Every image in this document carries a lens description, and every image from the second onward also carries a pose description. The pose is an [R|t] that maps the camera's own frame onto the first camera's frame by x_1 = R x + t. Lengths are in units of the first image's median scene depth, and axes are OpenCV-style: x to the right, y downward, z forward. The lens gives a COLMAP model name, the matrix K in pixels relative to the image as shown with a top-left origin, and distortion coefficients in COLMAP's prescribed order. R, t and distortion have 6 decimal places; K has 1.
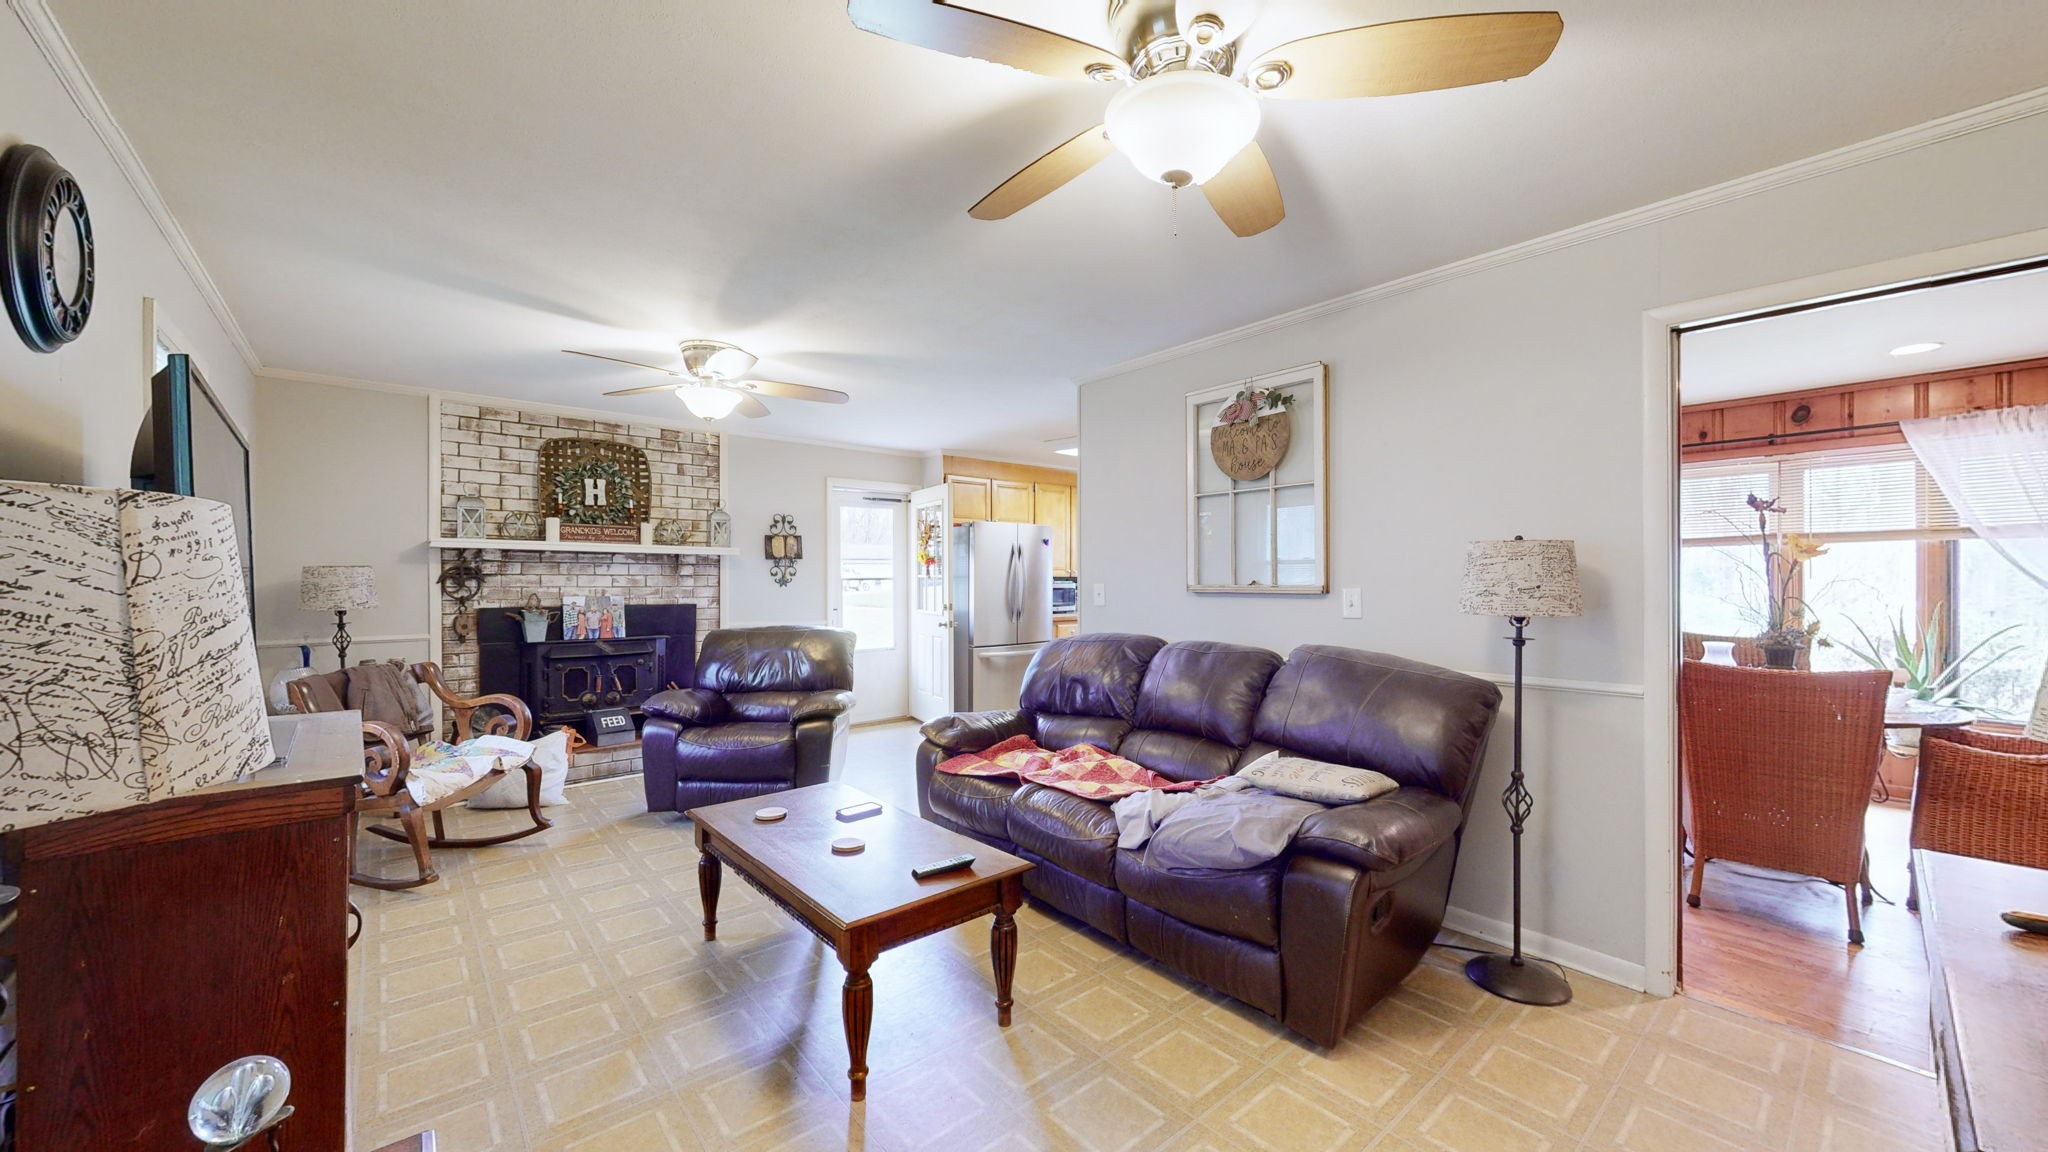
lens RADIAL K [[752.9, 0, 1031.0], [0, 752.9, 577.4], [0, 0, 1]] dist [-0.000384, 0.000116]
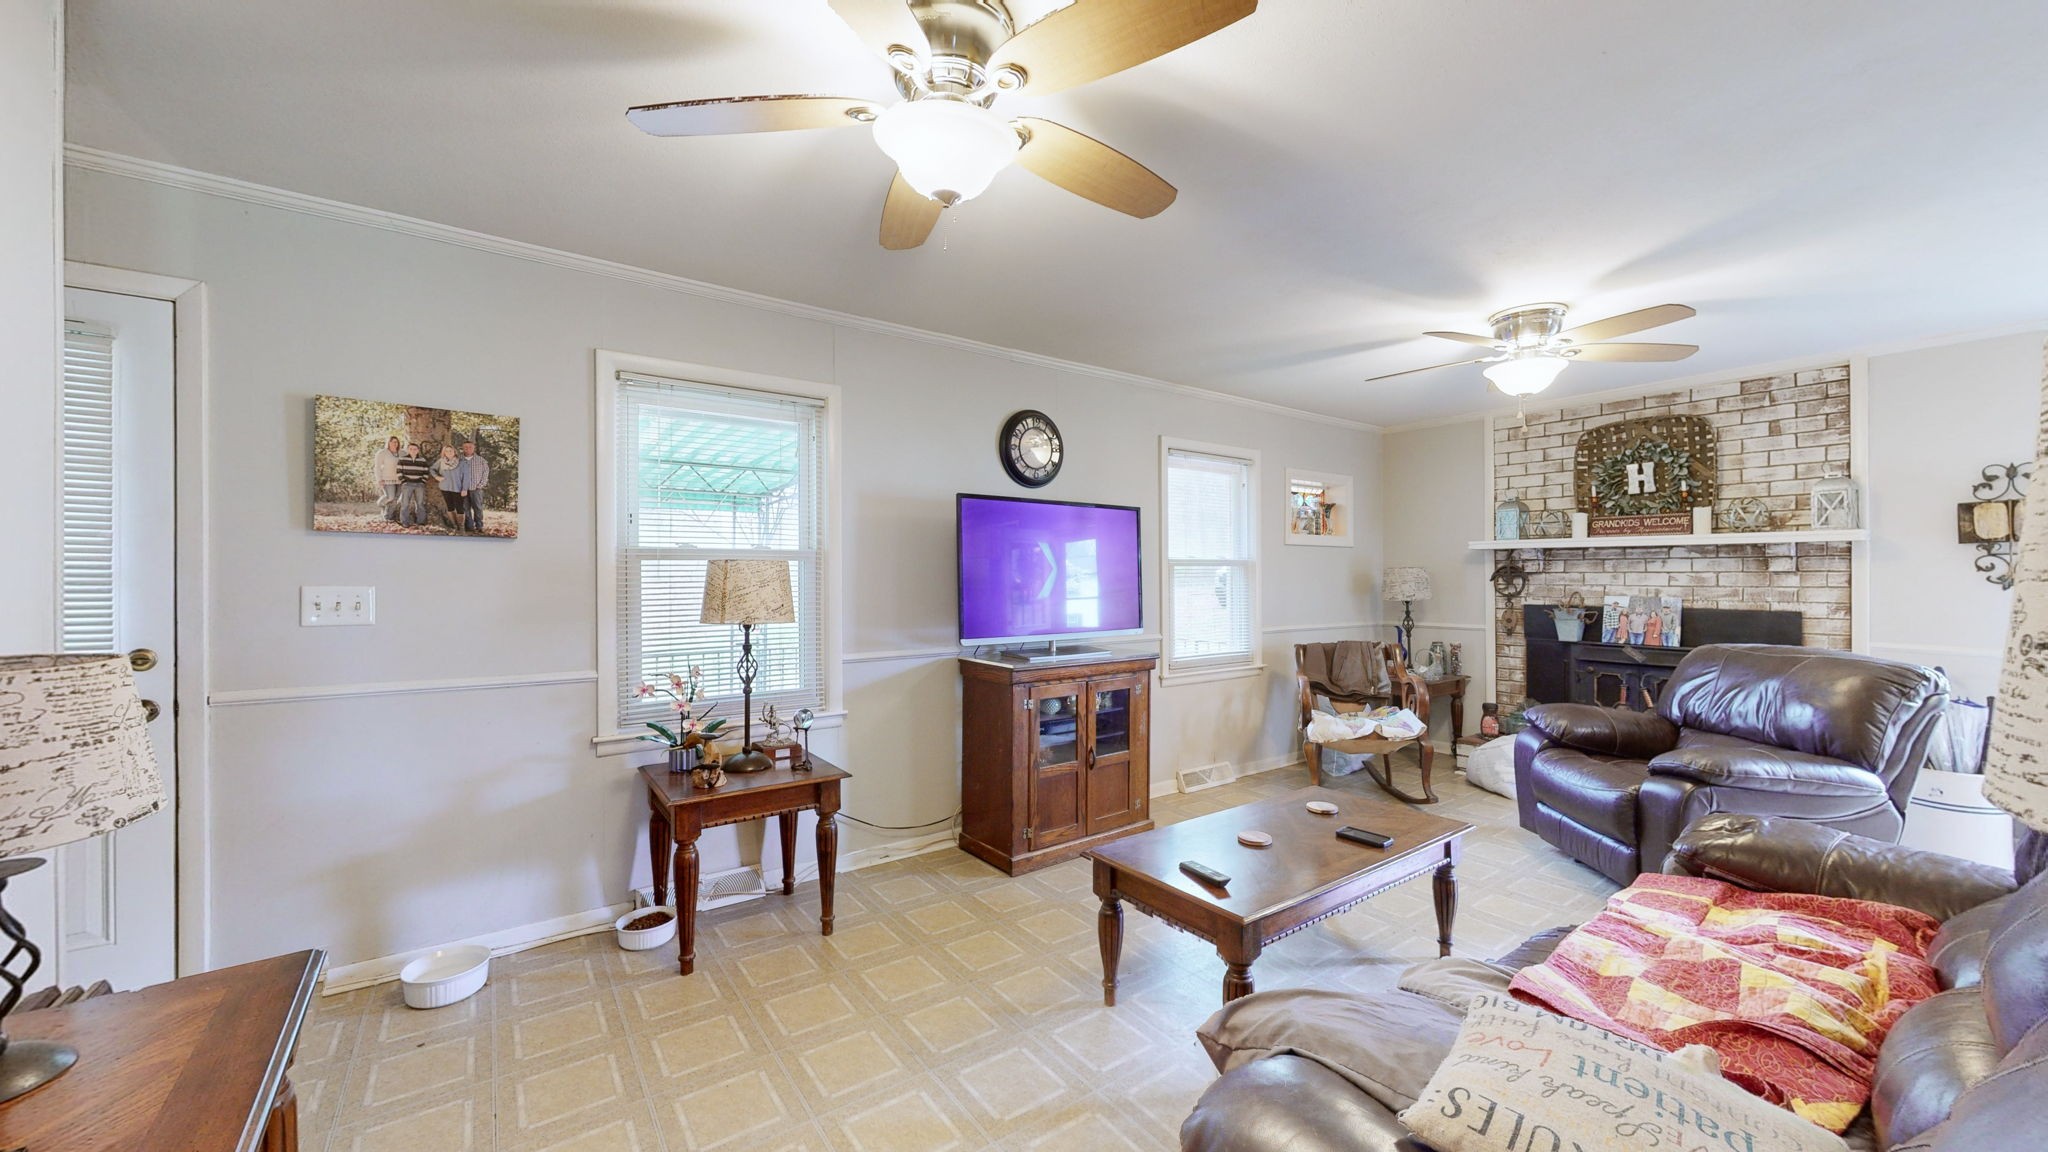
lens RADIAL K [[752.9, 0, 1022.3], [0, 752.9, 576.9], [0, 0, 1]] dist [-0.000384, 0.000116]
pose [[-0.087010, -0.001012, -0.996207, 0.362318], [0.004393, 0.999989, -0.001399, 0.000137], [0.996198, -0.004498, -0.087004, 0.357515]]
